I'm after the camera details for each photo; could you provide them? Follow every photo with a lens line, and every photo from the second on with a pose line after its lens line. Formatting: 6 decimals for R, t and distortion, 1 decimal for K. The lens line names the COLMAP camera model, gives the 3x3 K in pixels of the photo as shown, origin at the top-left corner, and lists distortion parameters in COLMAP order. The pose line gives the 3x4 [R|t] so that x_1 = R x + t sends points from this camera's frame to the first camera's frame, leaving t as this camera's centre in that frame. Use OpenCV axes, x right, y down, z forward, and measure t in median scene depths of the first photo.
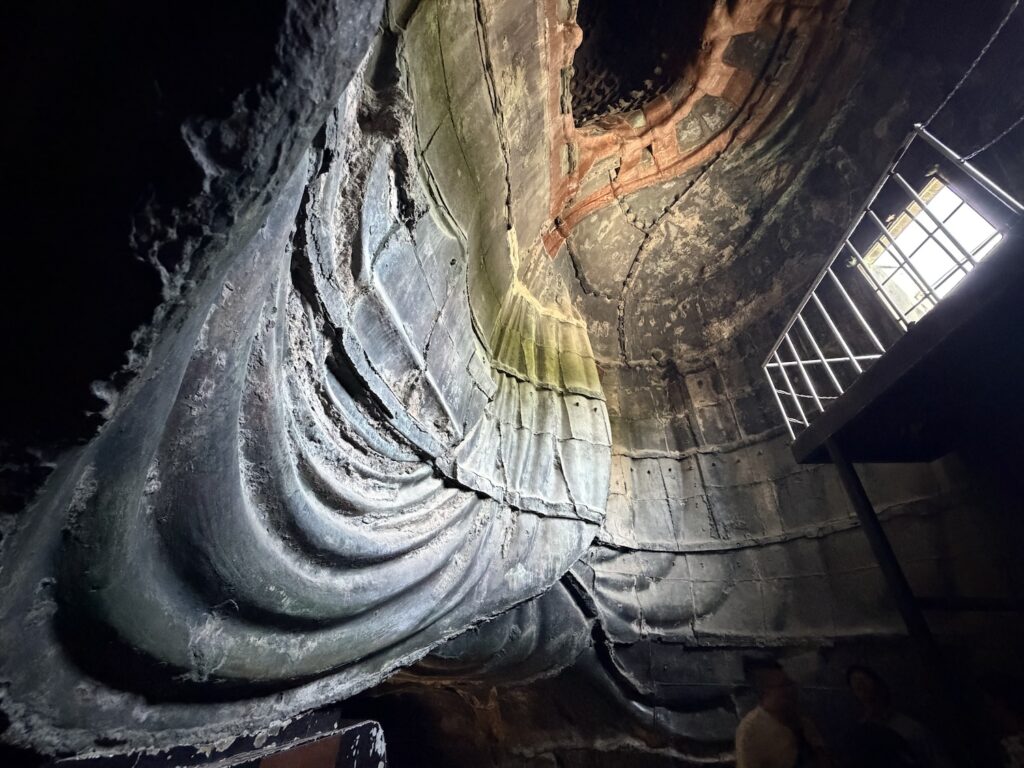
lens RADIAL K [[409.2, 0, 508.9], [0, 409.2, 384.8], [0, 0, 1]] dist [-0.000298, 0.000057]
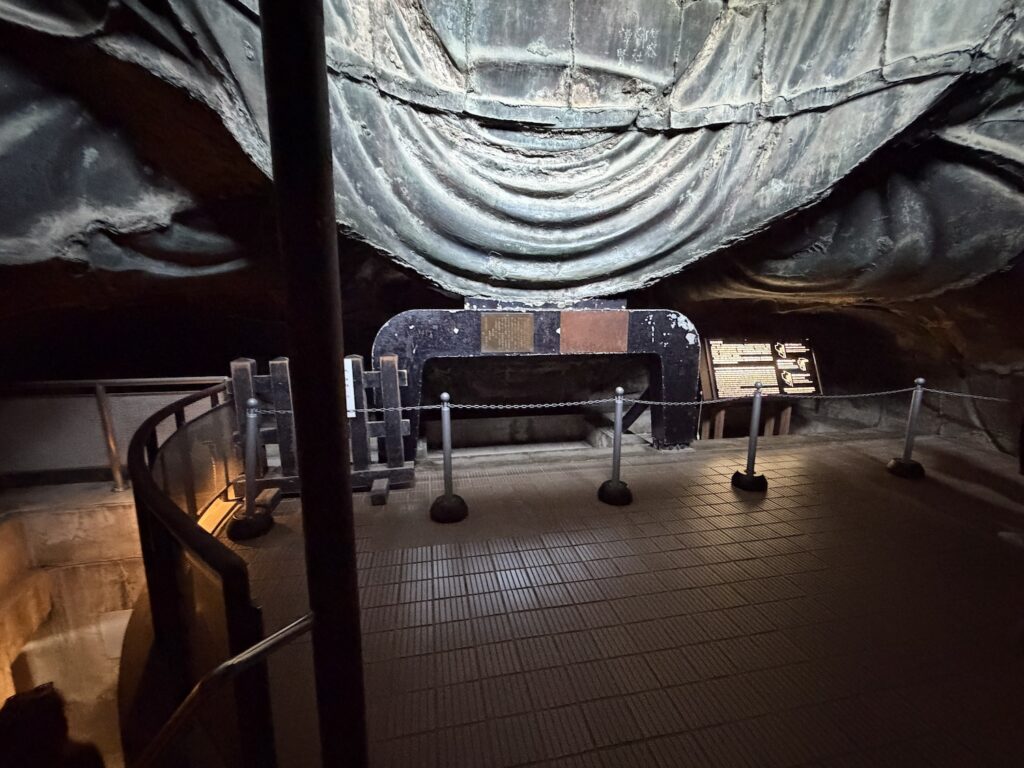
lens RADIAL K [[421.0, 0, 512.0], [0, 421.0, 384.0], [0, 0, 1]] dist [0.000439, -0.000054]
pose [[0.322998, 0.139679, -0.936035, 0.614344], [0.530978, 0.791971, 0.301406, 0.145473], [0.783412, -0.594367, 0.181639, 0.041865]]
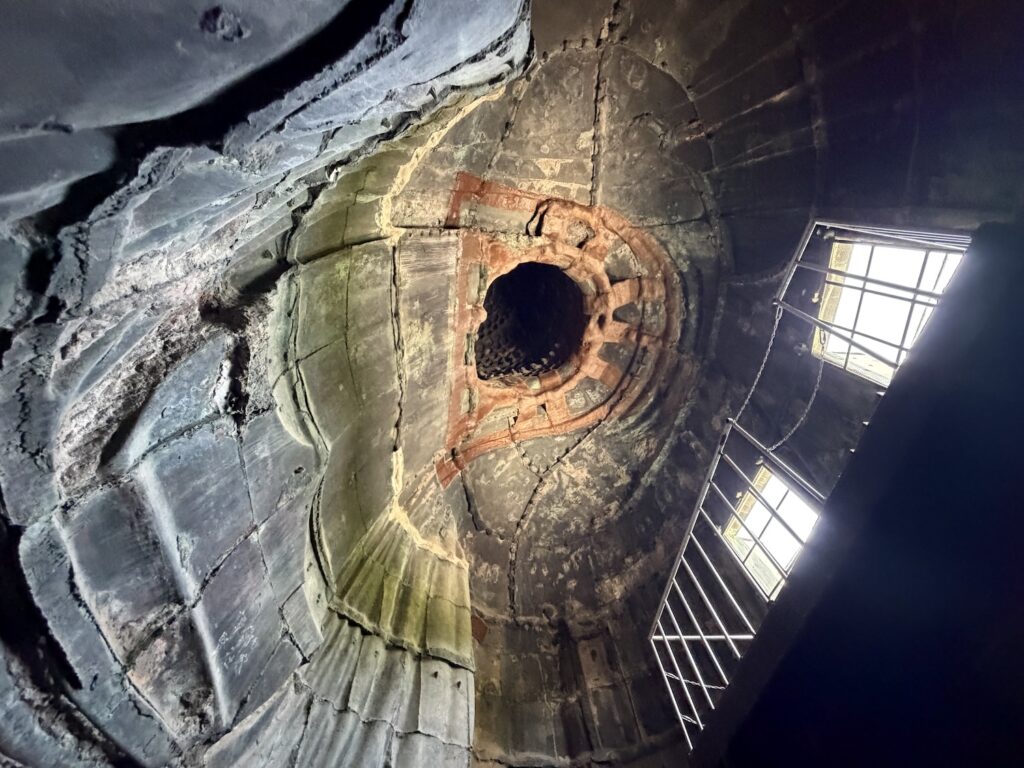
lens RADIAL K [[409.2, 0, 508.9], [0, 409.2, 384.8], [0, 0, 1]] dist [-0.000298, 0.000057]
pose [[0.971488, 0.182586, 0.151238, 0.091981], [-0.075409, 0.842736, -0.533020, -0.013646], [-0.224776, 0.506418, 0.832476, 0.049217]]
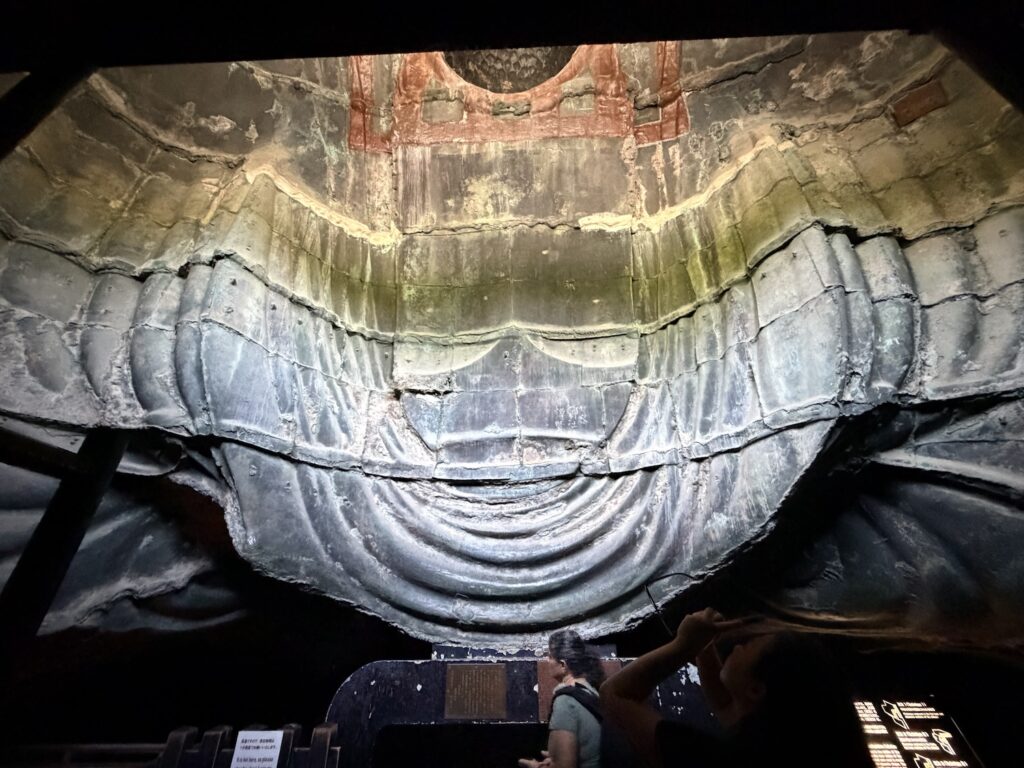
lens RADIAL K [[409.2, 0, 508.9], [0, 409.2, 384.8], [0, 0, 1]] dist [-0.000298, 0.000057]
pose [[0.082215, -0.515722, -0.852802, 0.717814], [0.564146, 0.729489, -0.386762, 0.237906], [0.821572, -0.449307, 0.350917, 0.303681]]
